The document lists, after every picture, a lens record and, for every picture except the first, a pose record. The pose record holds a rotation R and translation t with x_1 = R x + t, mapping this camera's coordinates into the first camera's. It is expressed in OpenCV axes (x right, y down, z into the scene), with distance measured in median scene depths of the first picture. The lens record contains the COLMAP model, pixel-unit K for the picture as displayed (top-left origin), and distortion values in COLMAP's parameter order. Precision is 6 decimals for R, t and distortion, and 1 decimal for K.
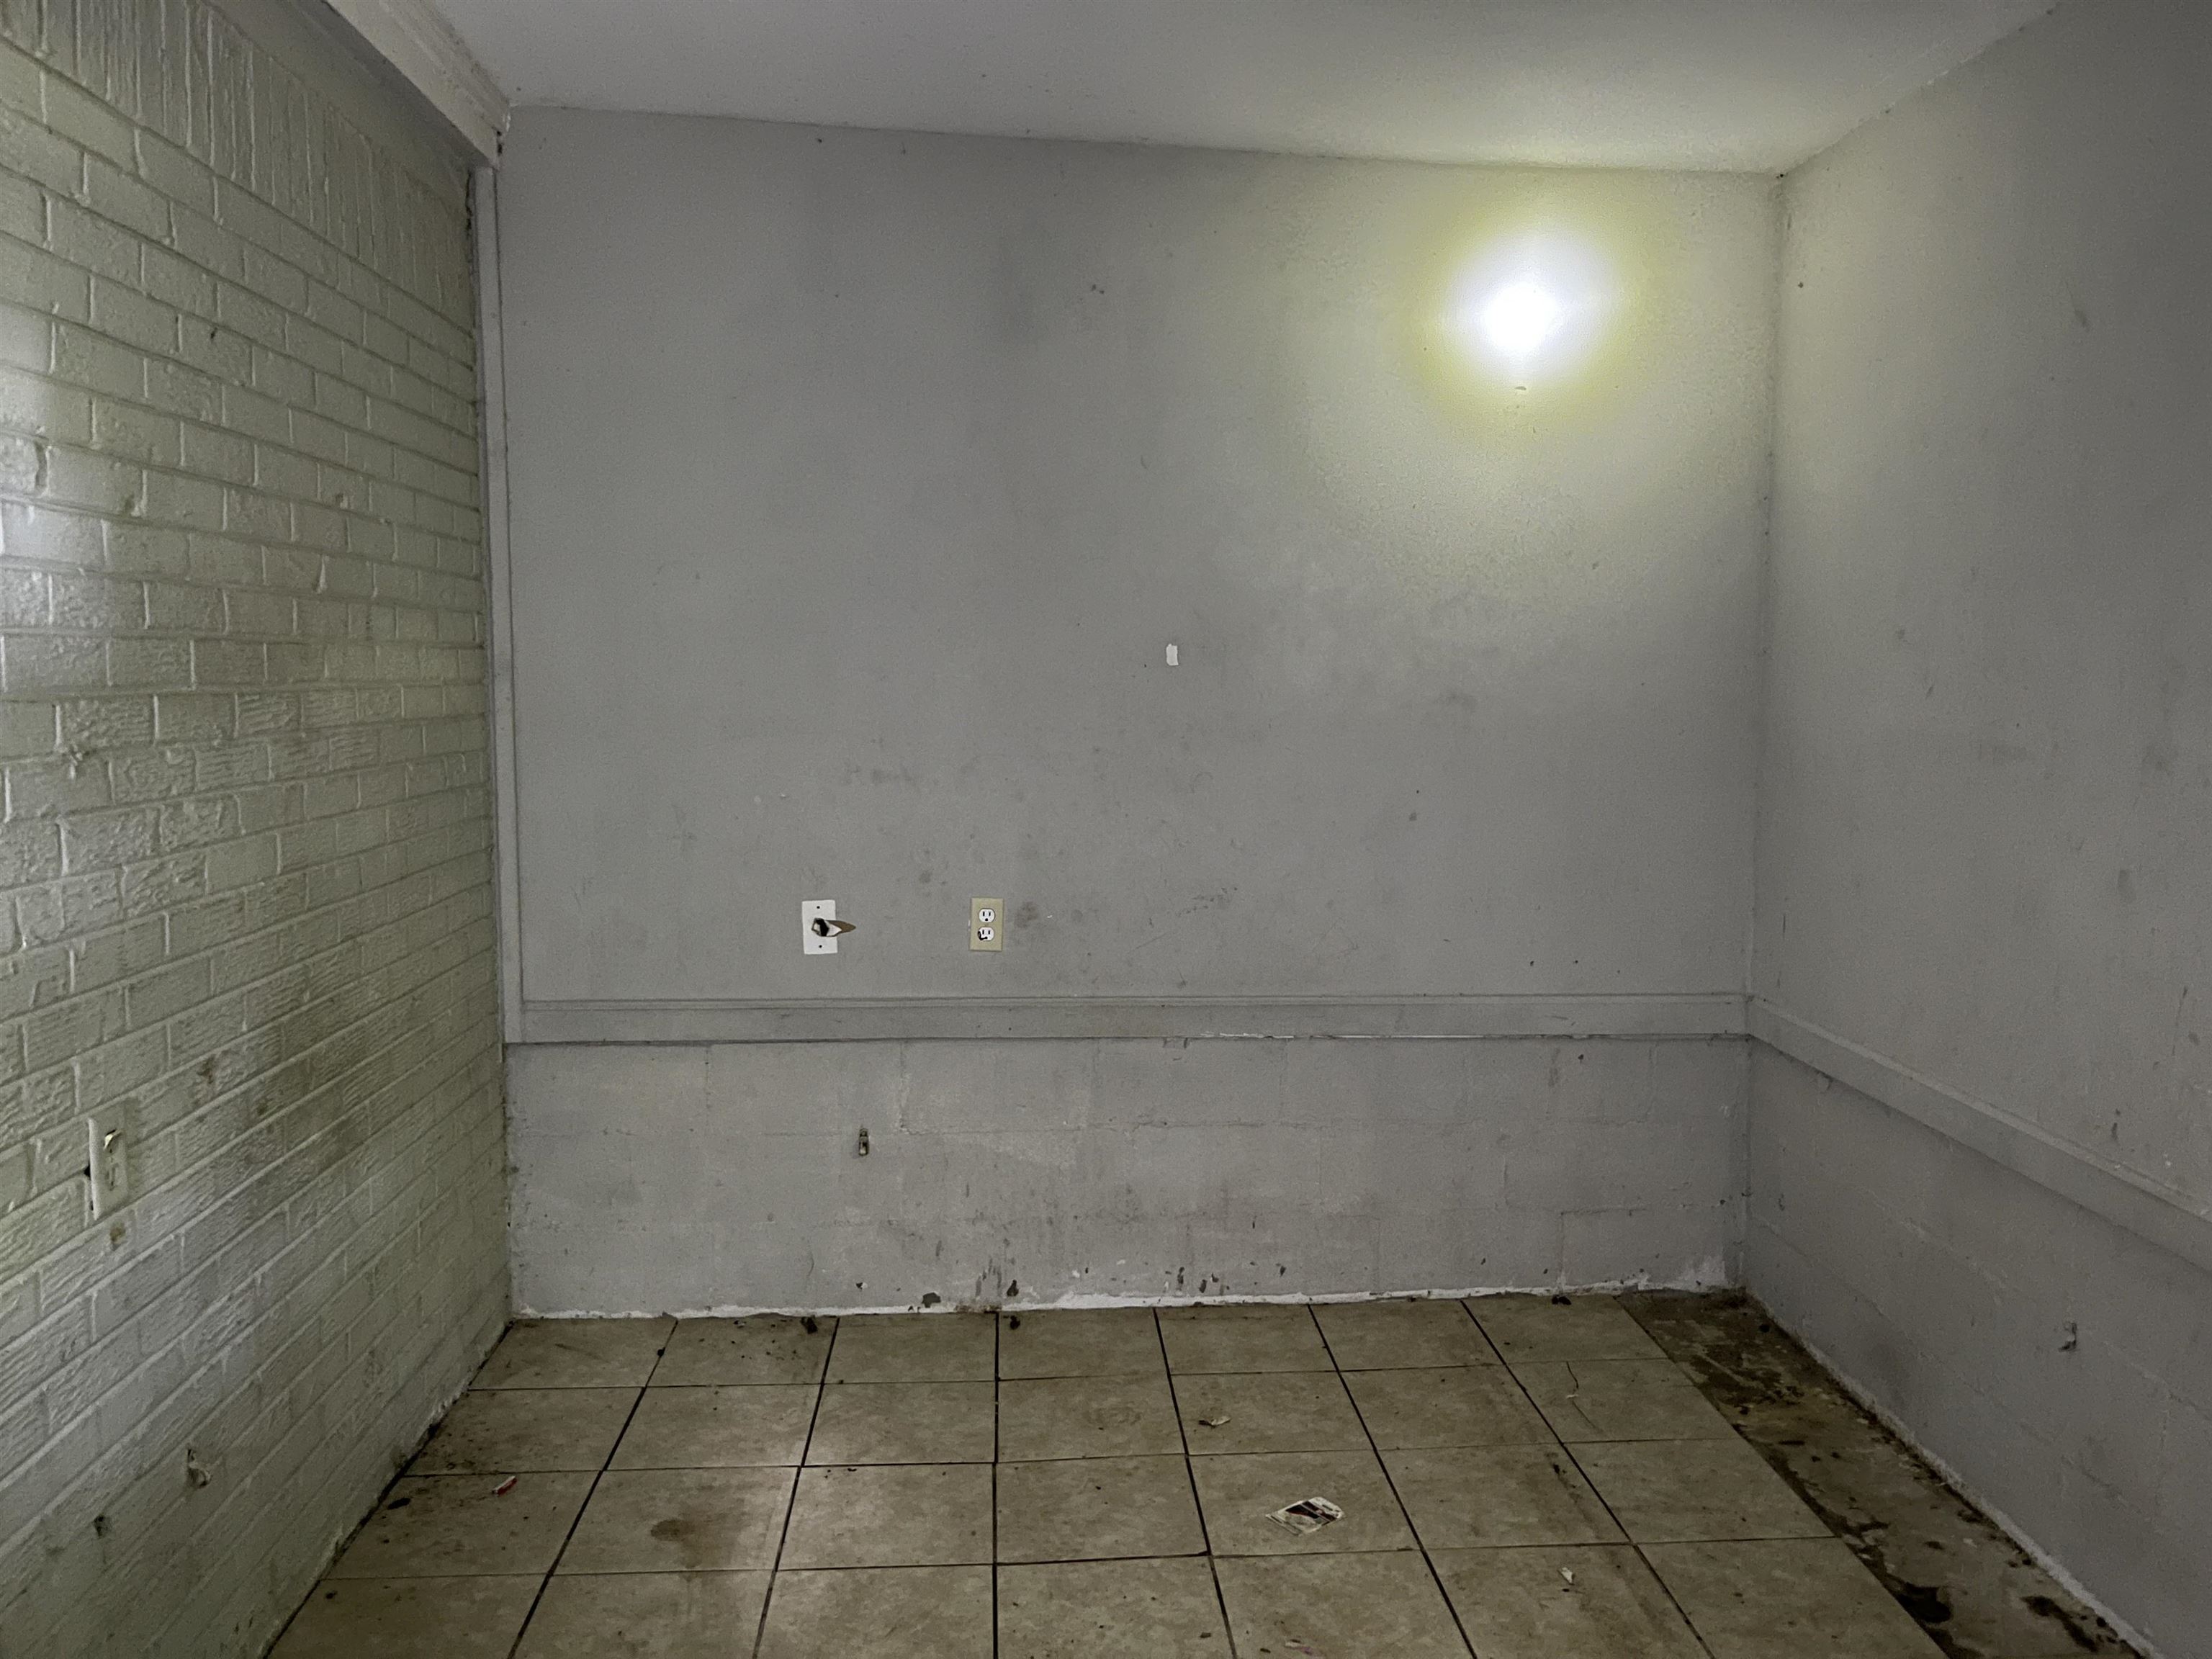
lens RADIAL K [[1665.4, 0, 1106.8], [0, 1665.4, 819.5], [0, 0, 1]] dist [0.055289, -0.084028]
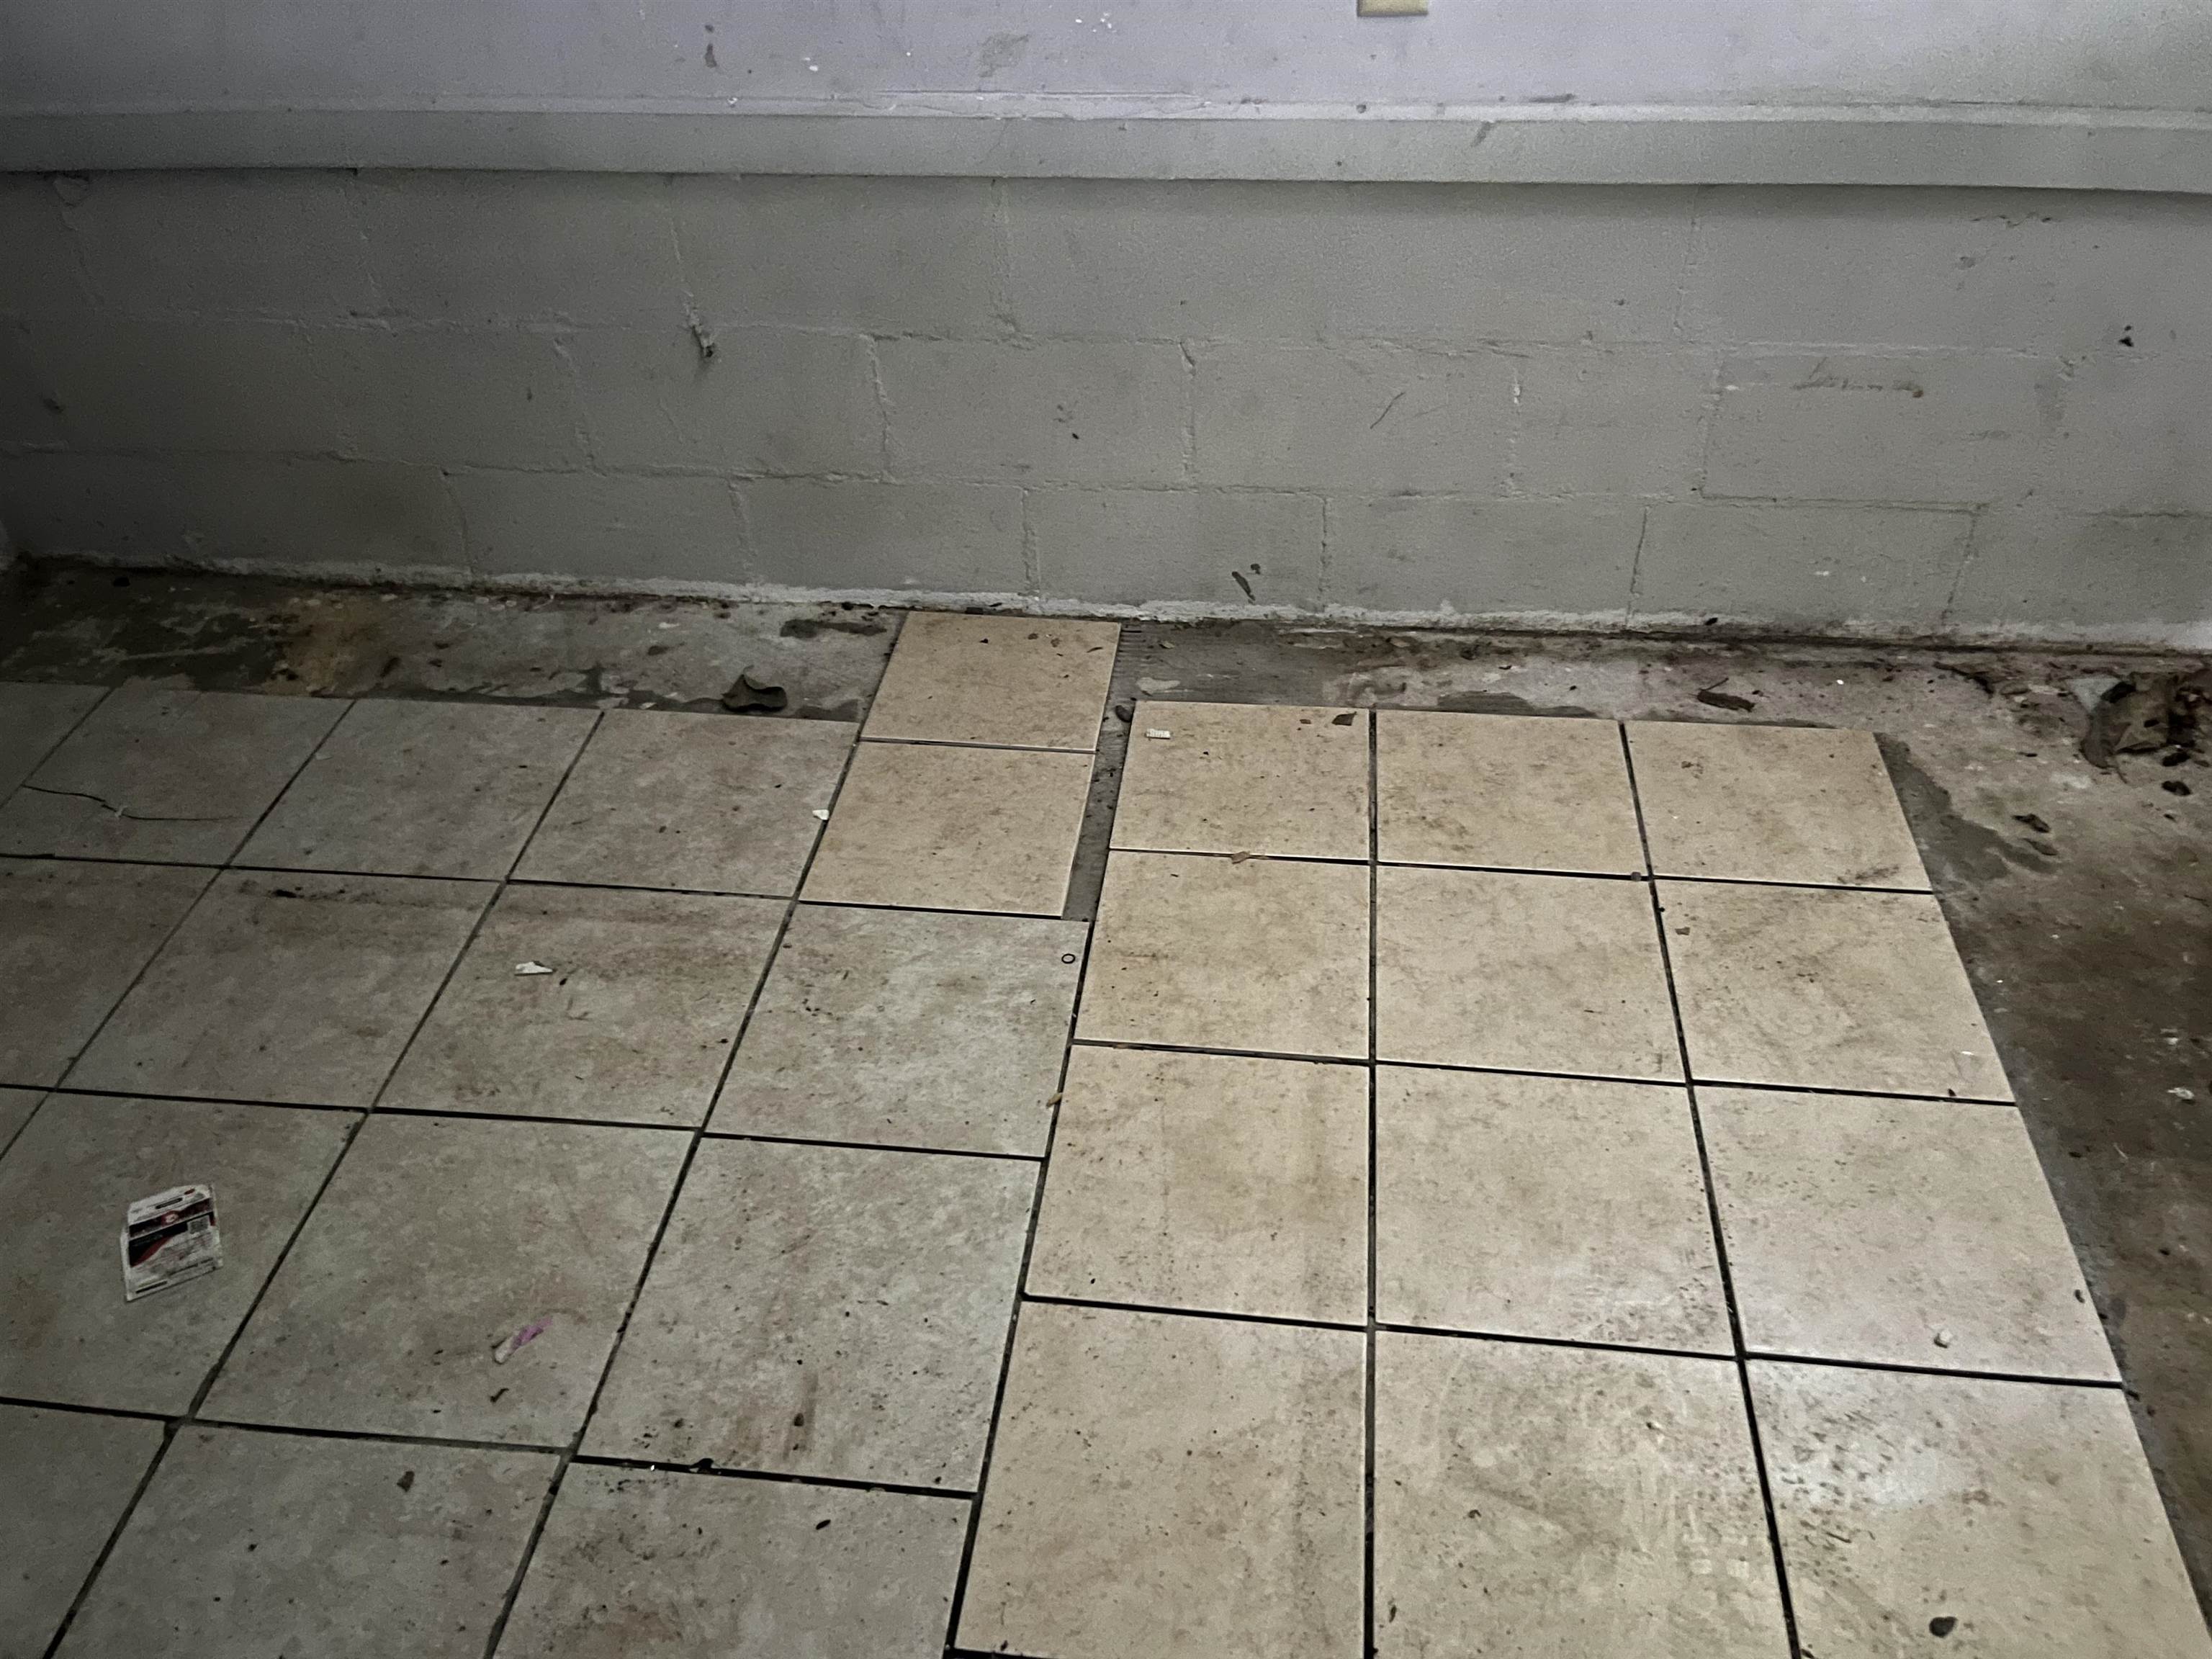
lens RADIAL K [[1665.4, 0, 1113.2], [0, 1665.4, 826.8], [0, 0, 1]] dist [0.055289, -0.084028]
pose [[0.176860, -0.640574, 0.747252, -0.158586], [0.131110, 0.767787, 0.627147, -0.003631], [-0.975464, -0.012945, 0.219777, 0.571695]]
